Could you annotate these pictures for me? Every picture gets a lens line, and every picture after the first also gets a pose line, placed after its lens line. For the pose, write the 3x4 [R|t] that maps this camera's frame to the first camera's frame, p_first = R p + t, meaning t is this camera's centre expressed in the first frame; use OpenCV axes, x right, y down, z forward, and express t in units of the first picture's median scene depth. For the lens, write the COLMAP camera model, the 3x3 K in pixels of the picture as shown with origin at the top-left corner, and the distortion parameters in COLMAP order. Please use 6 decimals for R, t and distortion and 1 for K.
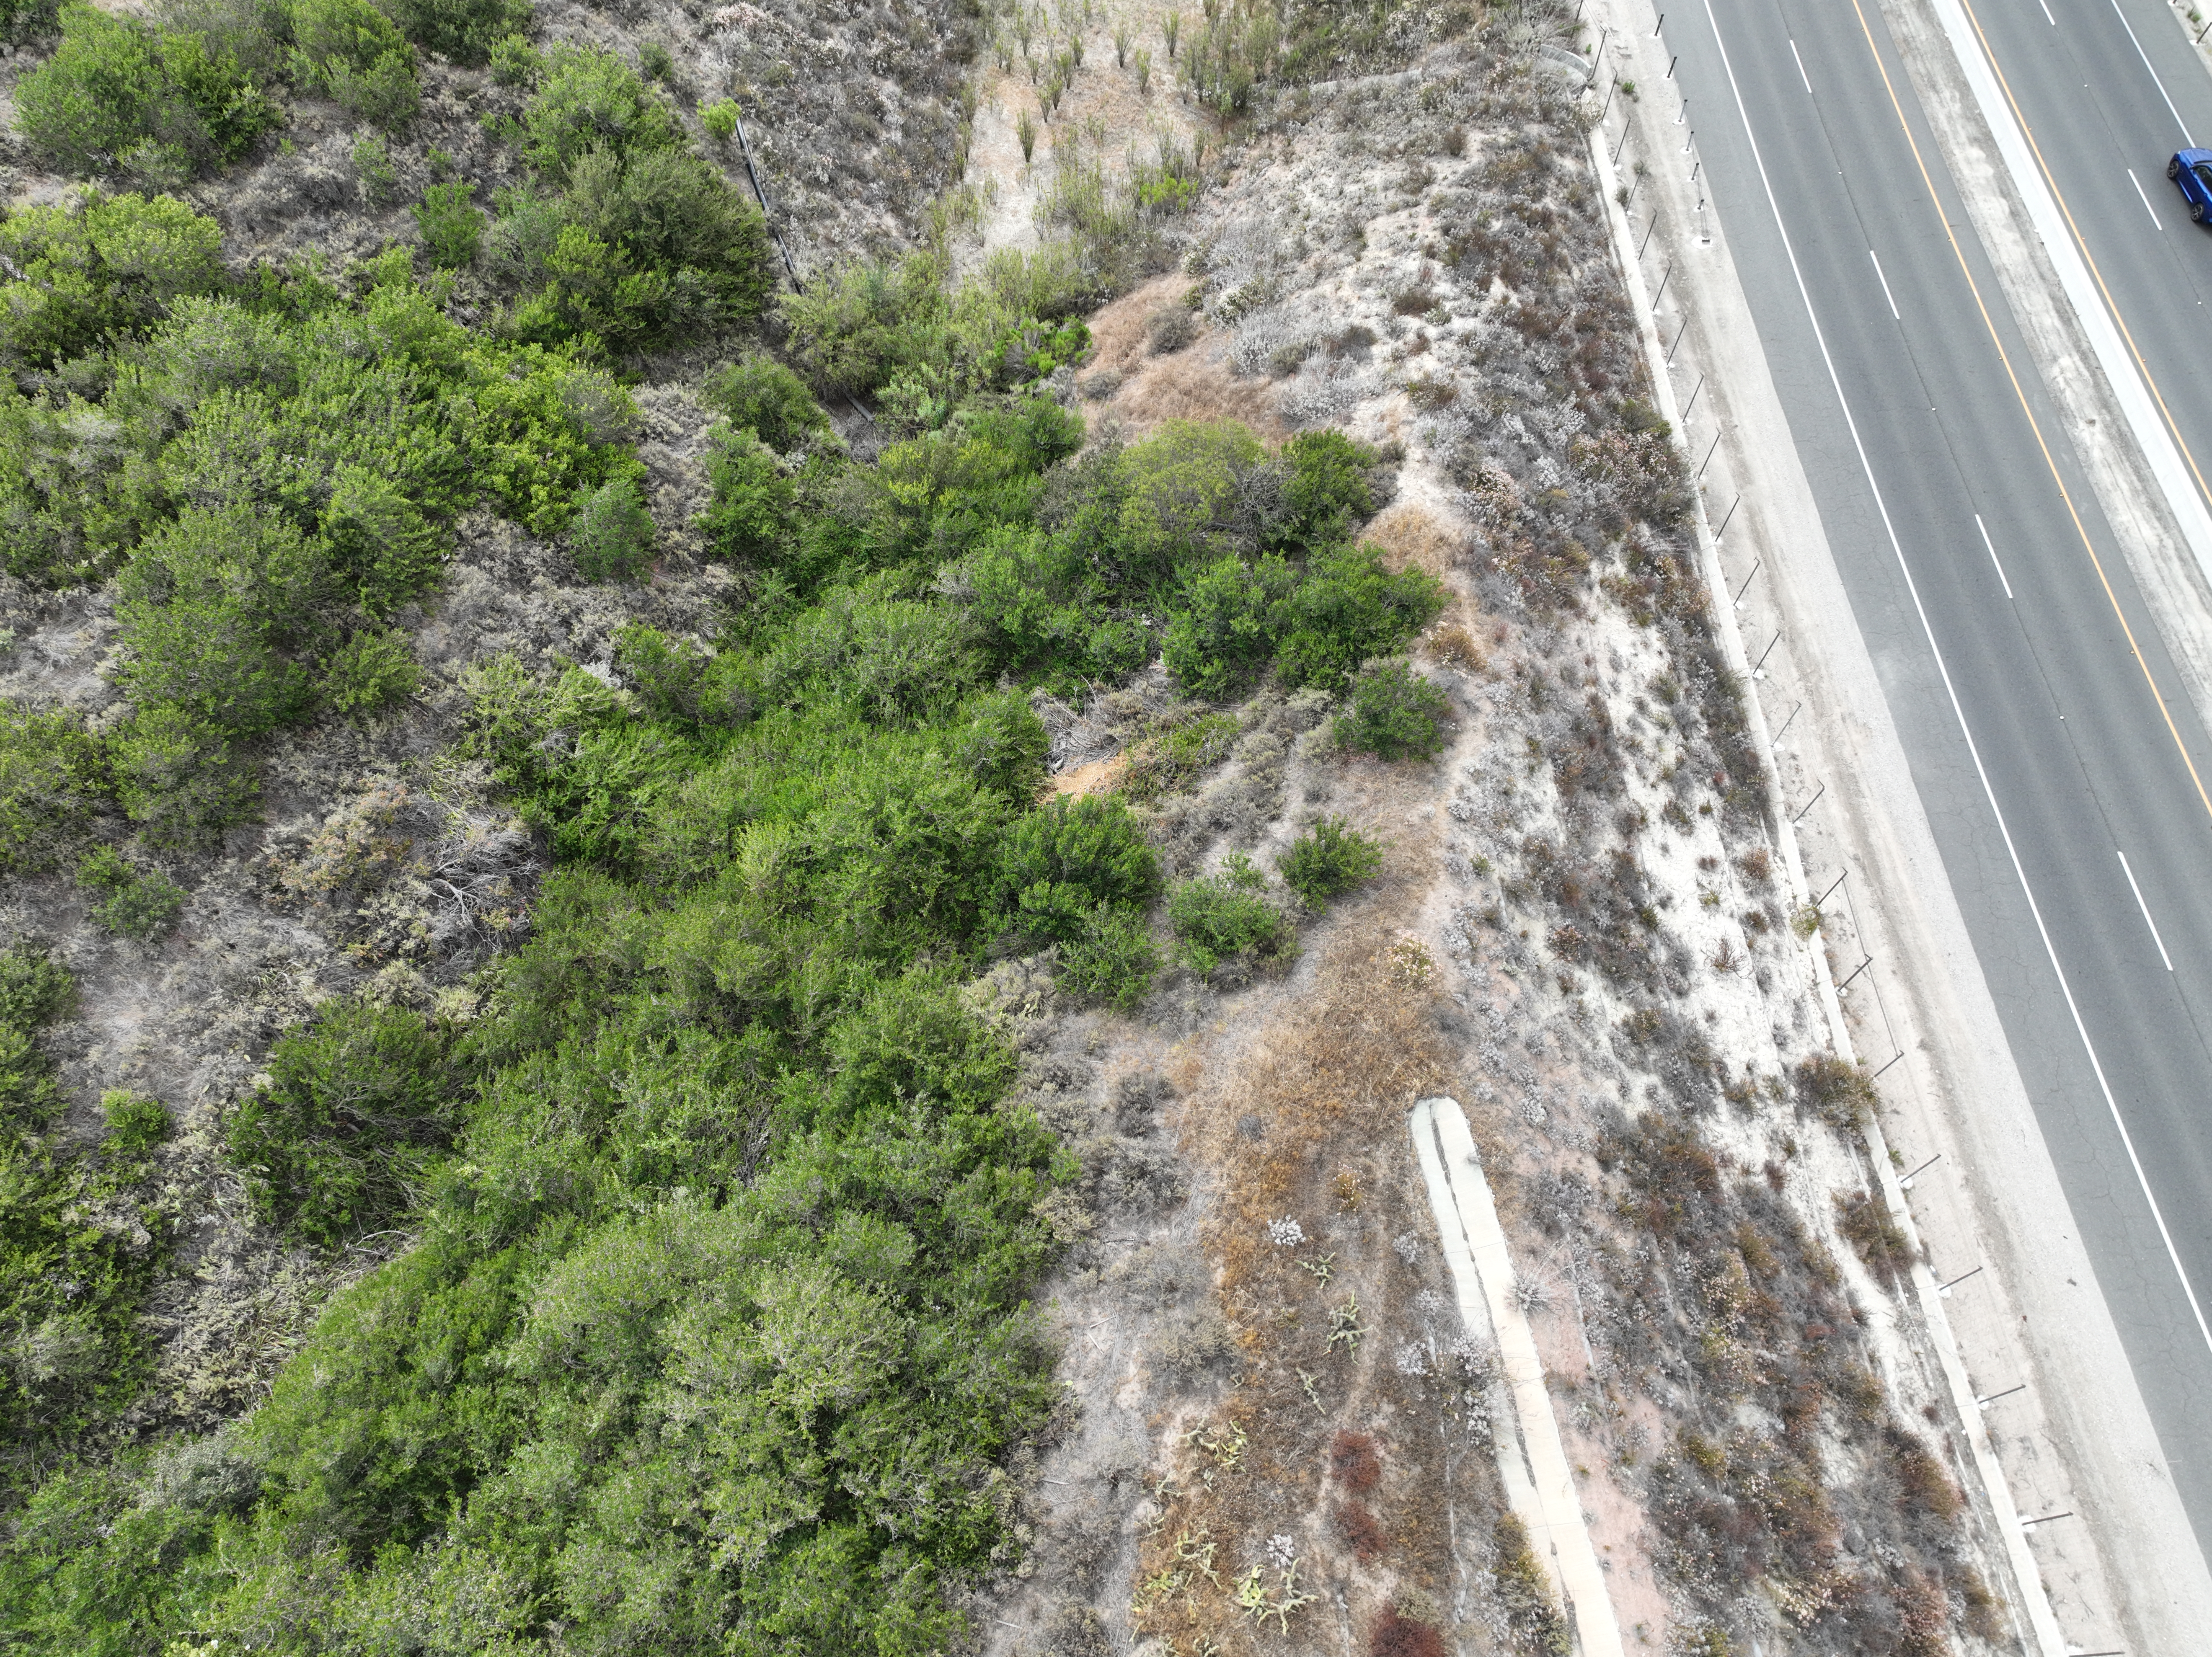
lens RADIAL K [[1544.0, 0, 1106.0], [0, 1544.0, 828.5], [0, 0, 1]] dist [-0.001601, -0.000105]
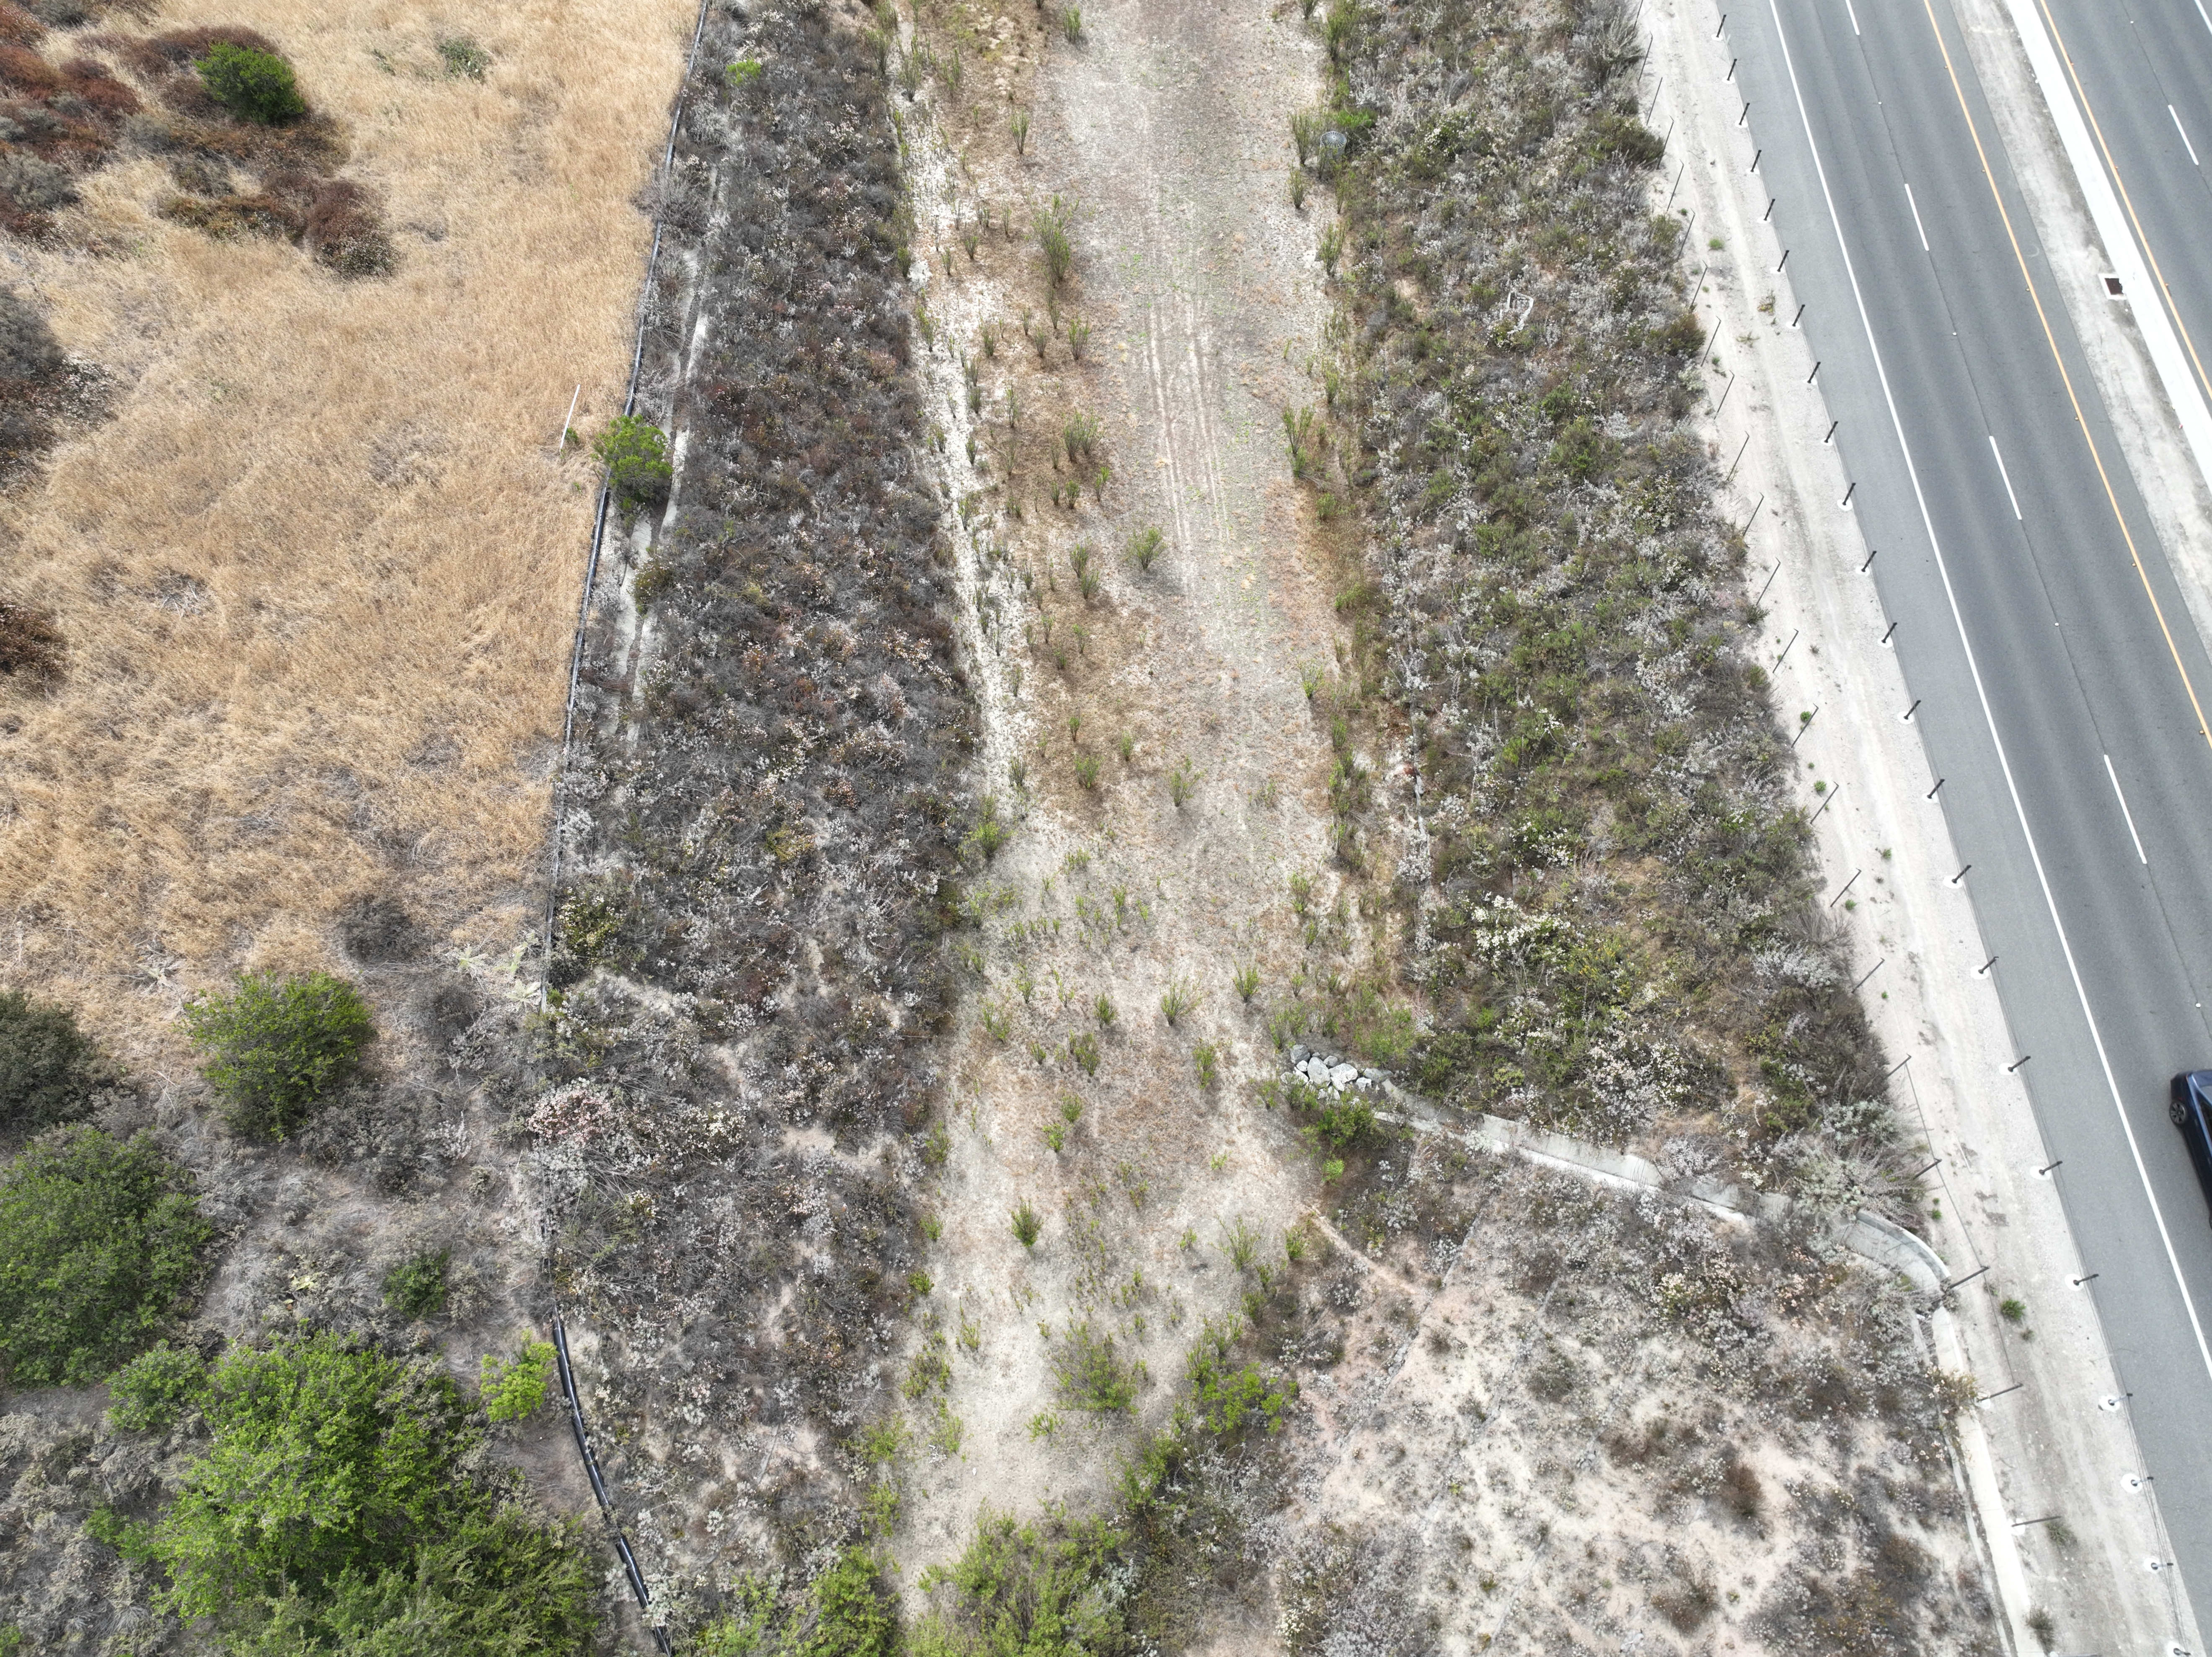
lens RADIAL K [[1551.2, 0, 1106.0], [0, 1551.2, 828.5], [0, 0, 1]] dist [0.013065, -0.005421]
pose [[0.999895, 0.003213, -0.014135, -0.010378], [-0.003153, 0.999986, 0.004260, -0.674134], [0.014149, -0.004215, 0.999891, 0.384085]]
